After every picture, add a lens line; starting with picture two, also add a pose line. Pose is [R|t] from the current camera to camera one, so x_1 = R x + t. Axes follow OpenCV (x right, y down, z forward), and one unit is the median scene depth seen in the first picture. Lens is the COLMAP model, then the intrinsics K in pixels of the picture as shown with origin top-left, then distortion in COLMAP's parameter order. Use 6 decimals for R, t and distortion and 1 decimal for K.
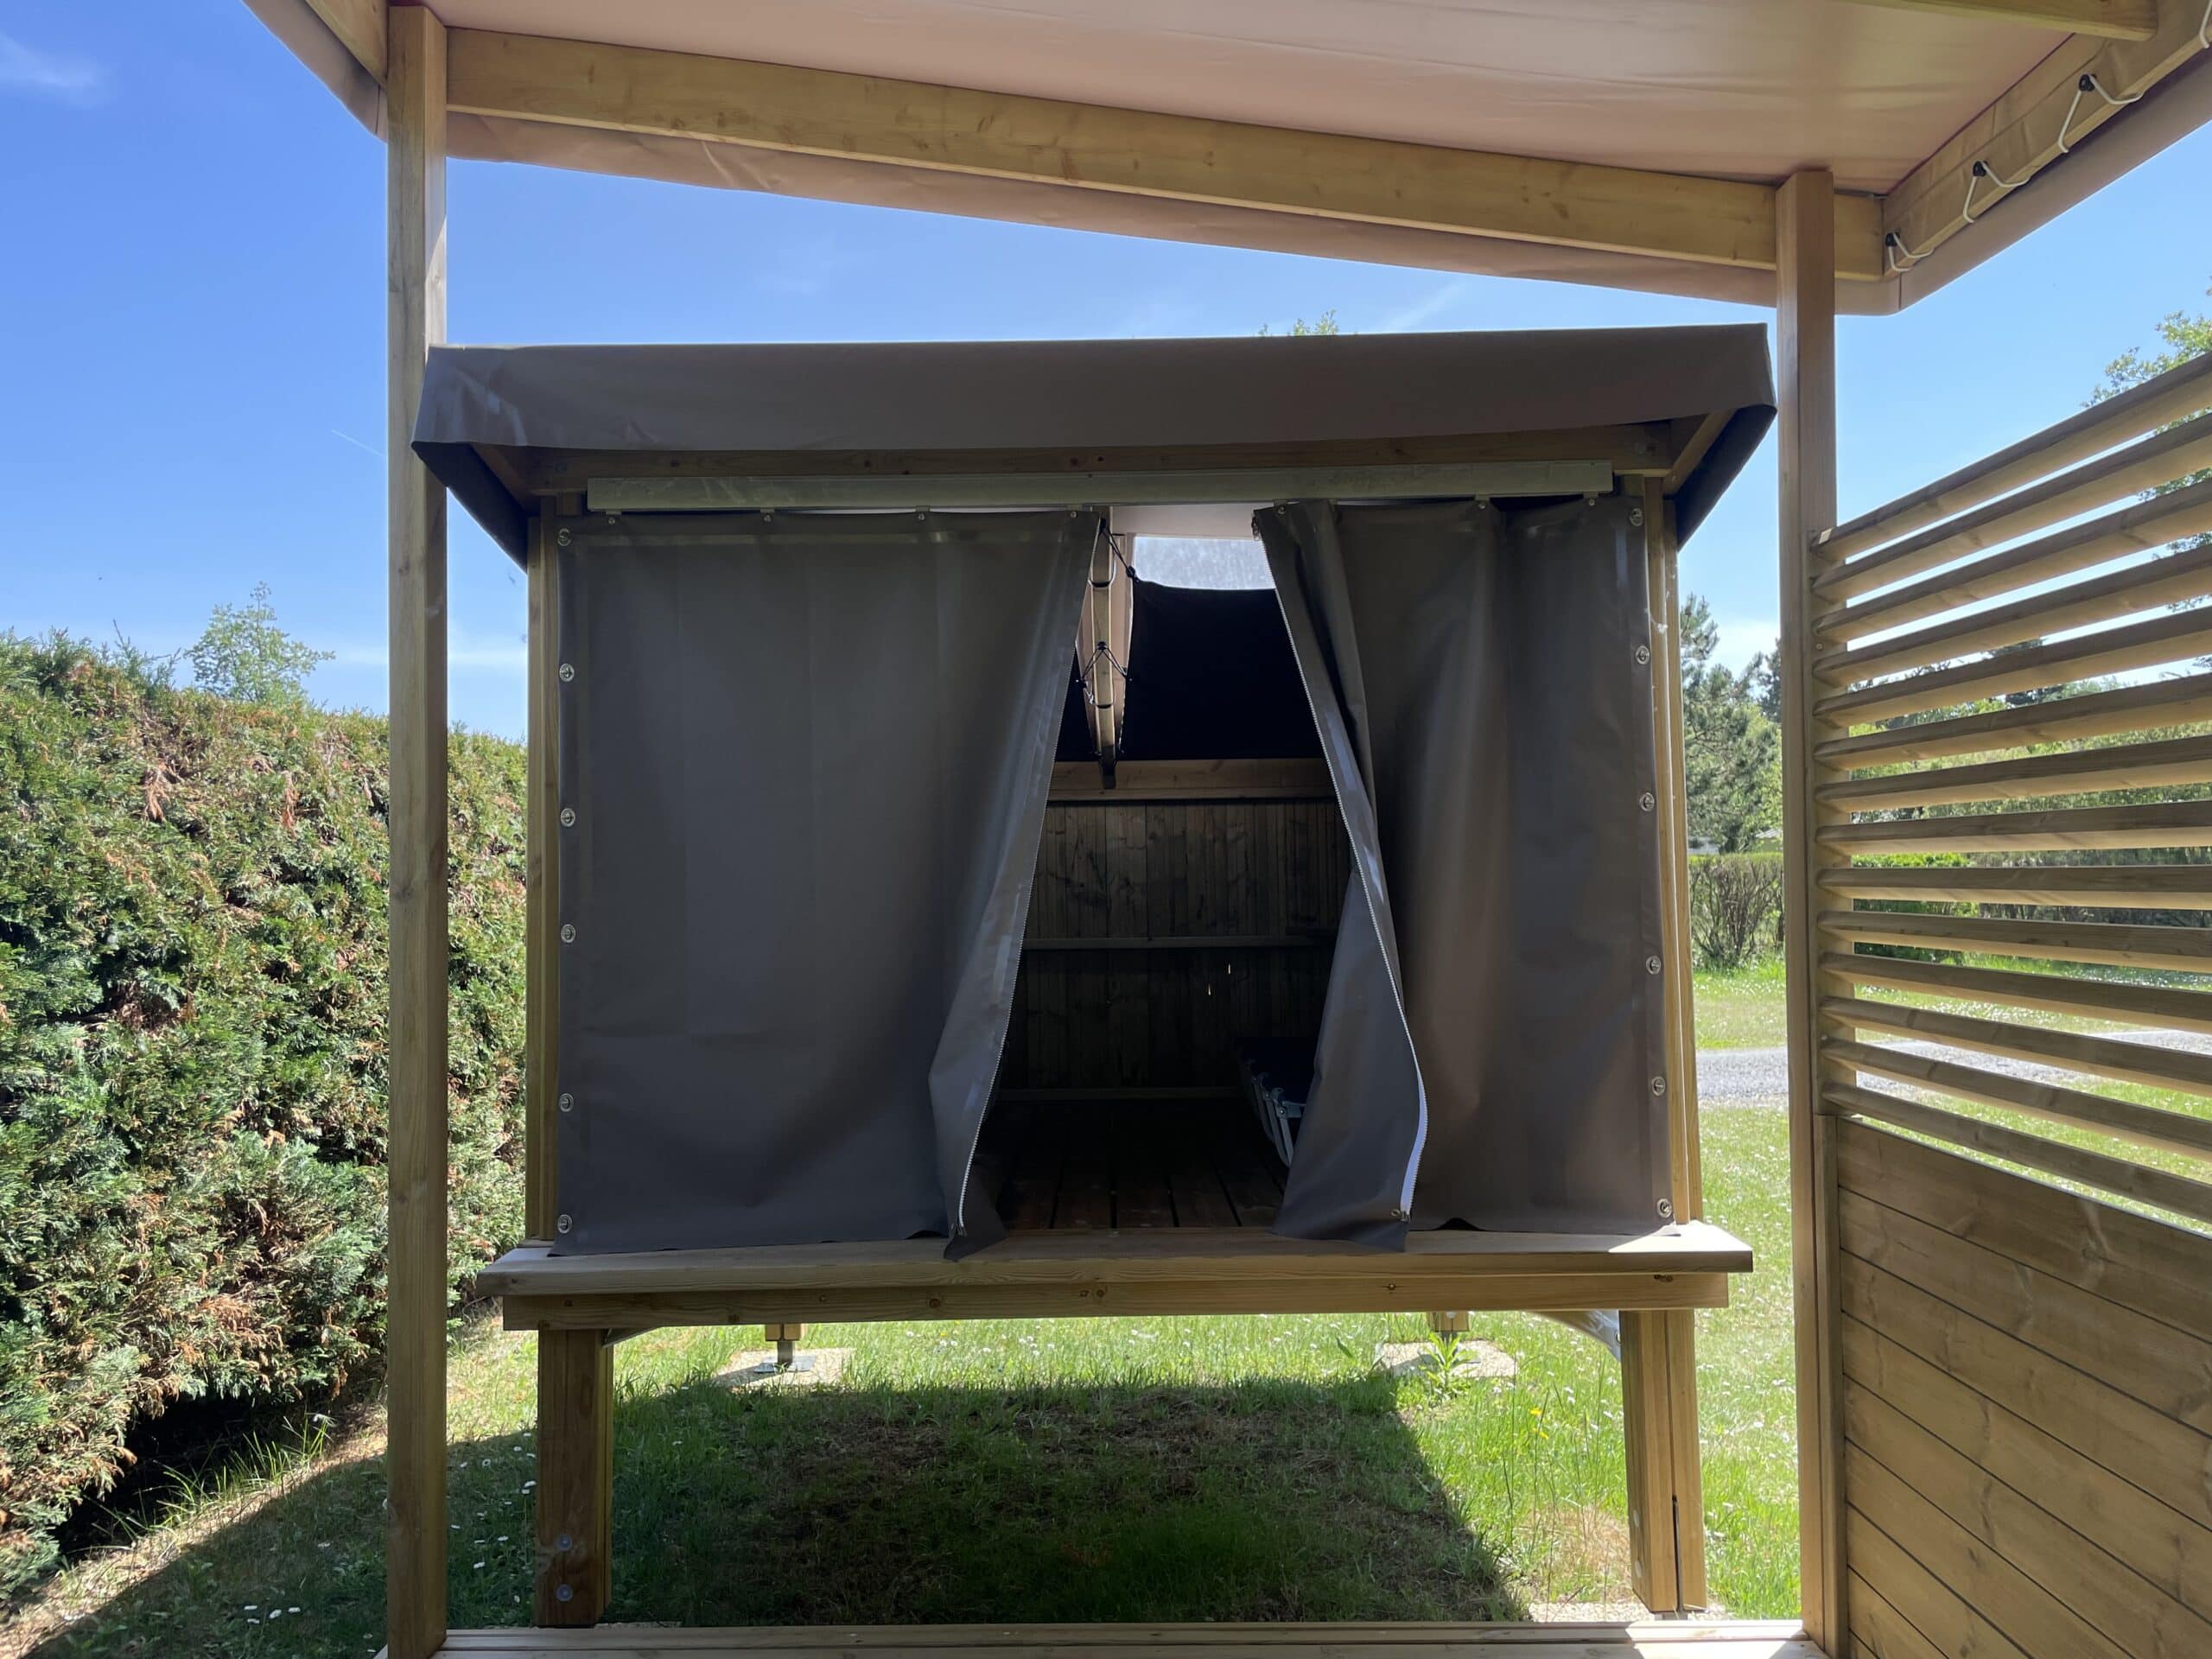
lens RADIAL K [[1636.1, 0, 1093.7], [0, 1636.1, 828.0], [0, 0, 1]] dist [0.041752, -0.007929]
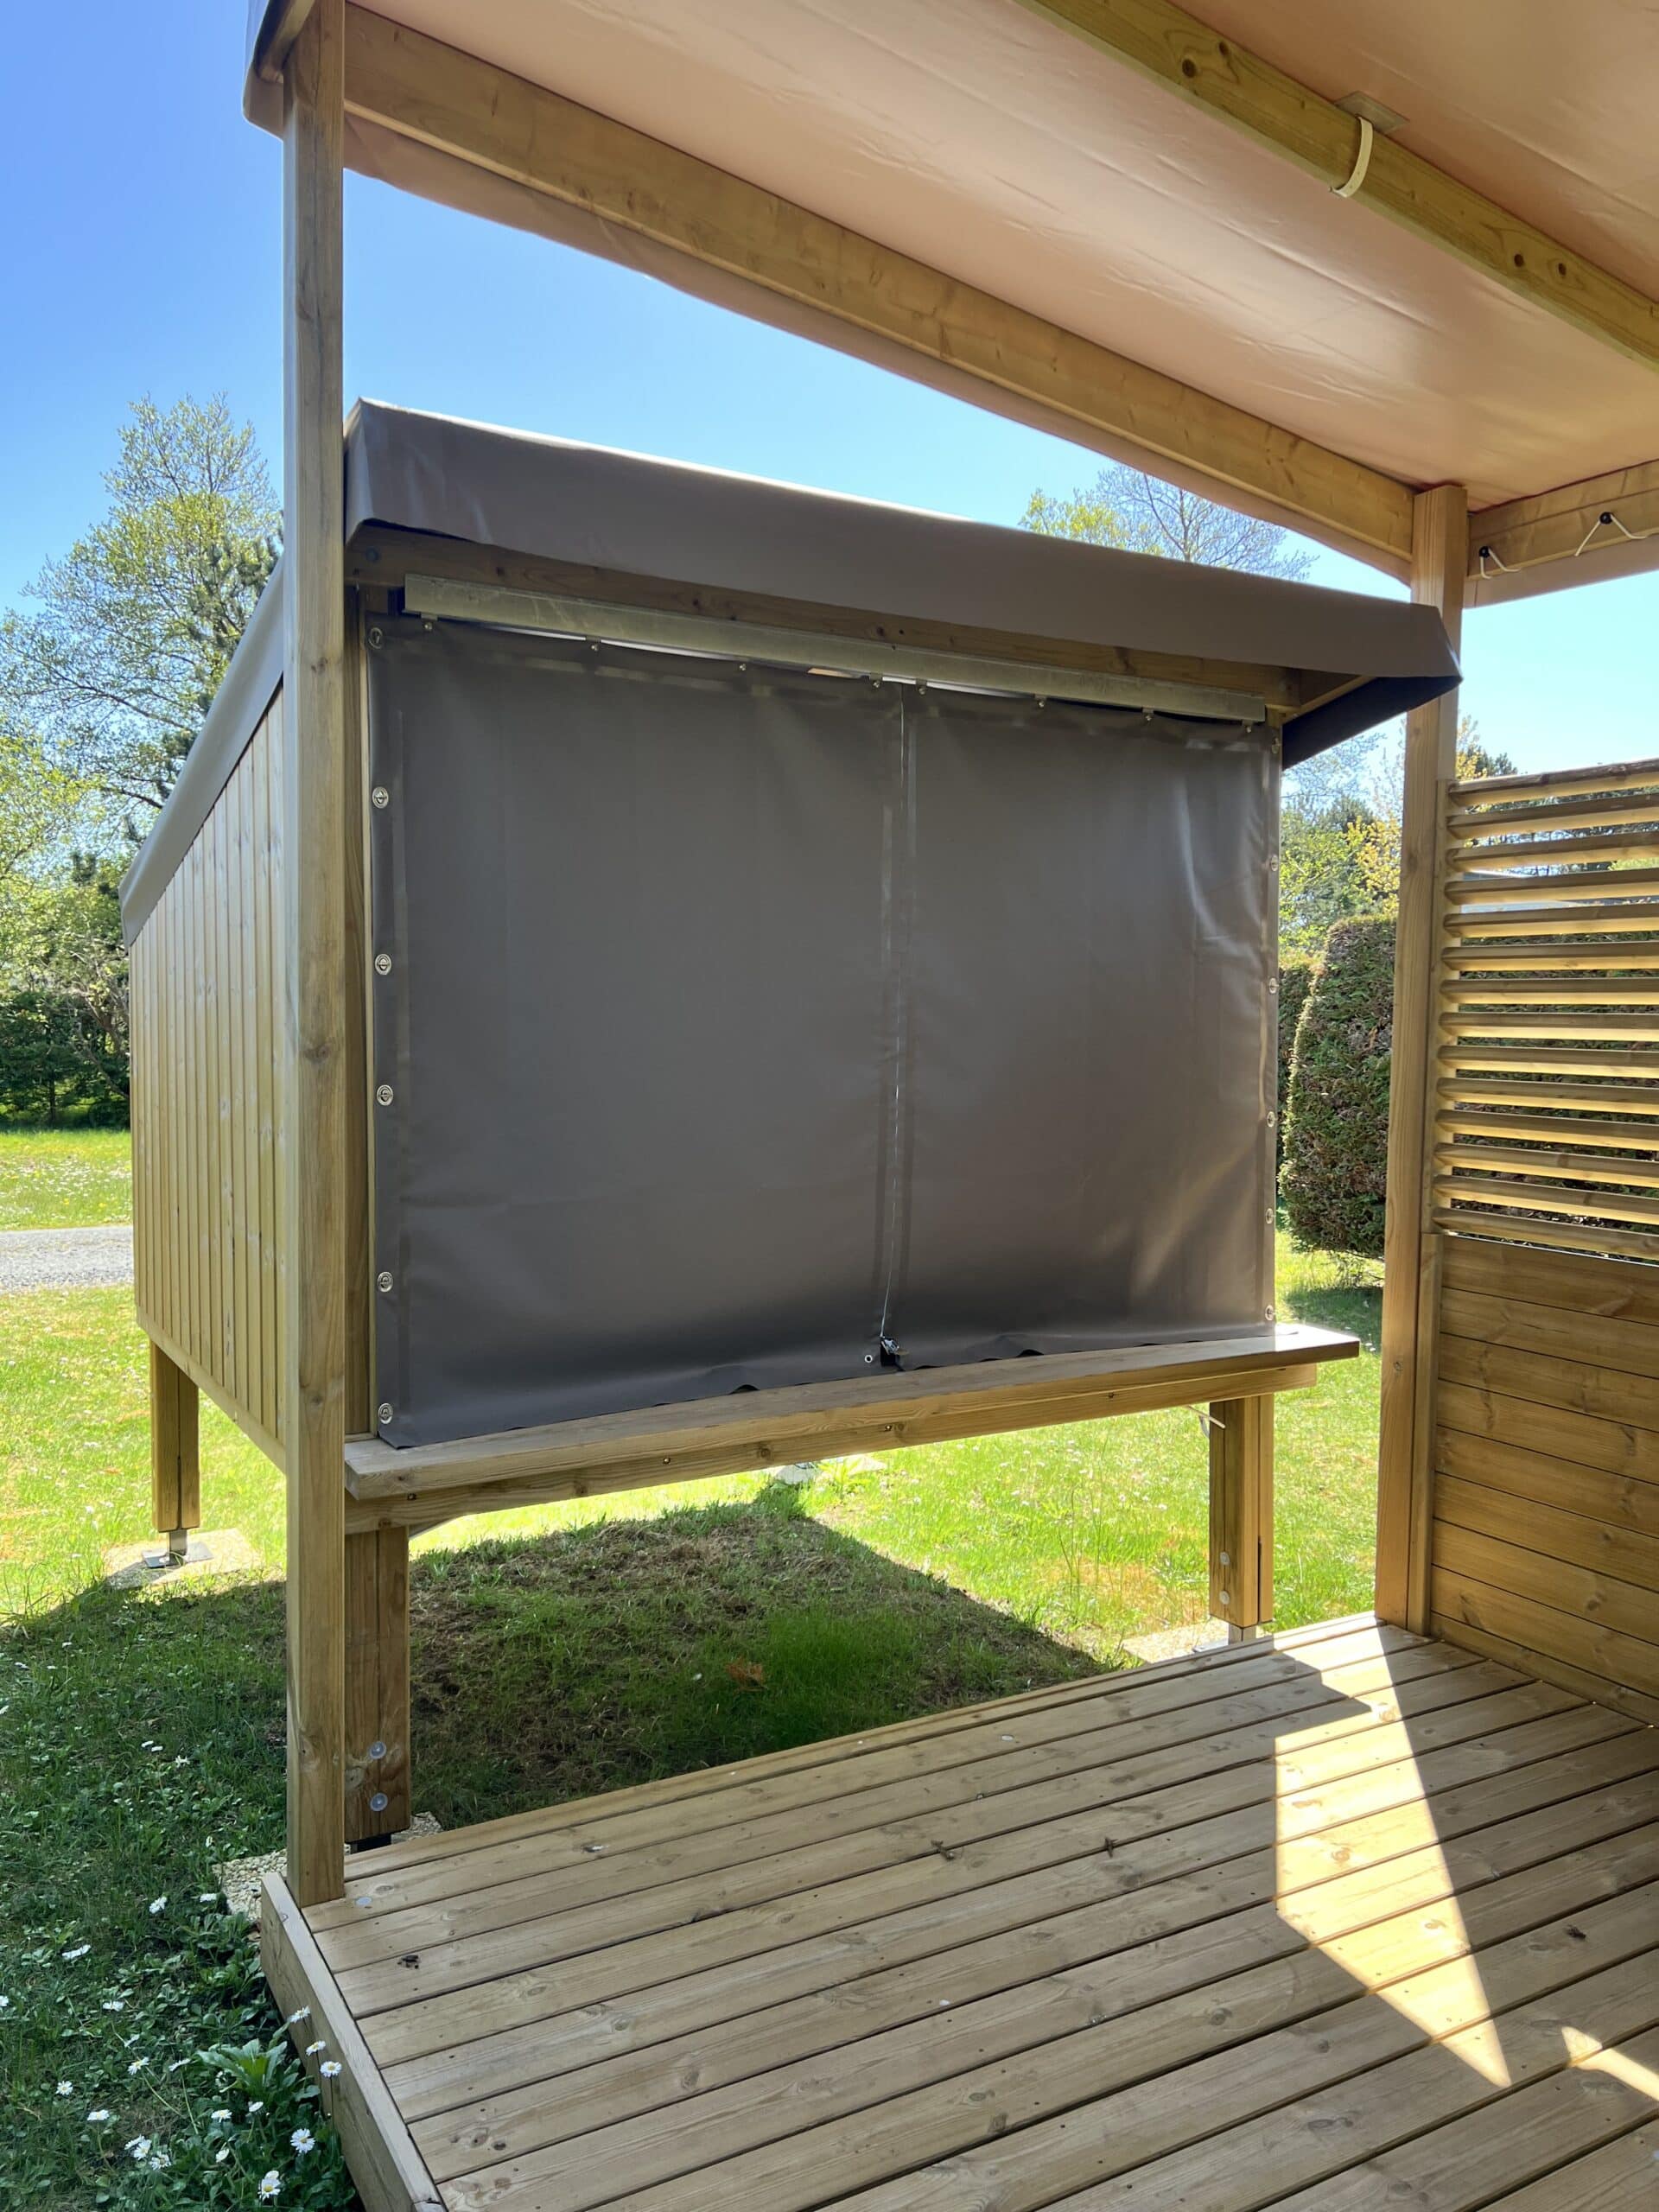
lens RADIAL K [[1629.5, 0, 827.9], [0, 1629.5, 1106.0], [0, 0, 1]] dist [0.032294, -0.006819]
pose [[0.866370, -0.004819, 0.499380, -0.396731], [-0.040823, 0.995924, 0.080433, -0.007505], [-0.497732, -0.090071, 0.862641, 0.082848]]
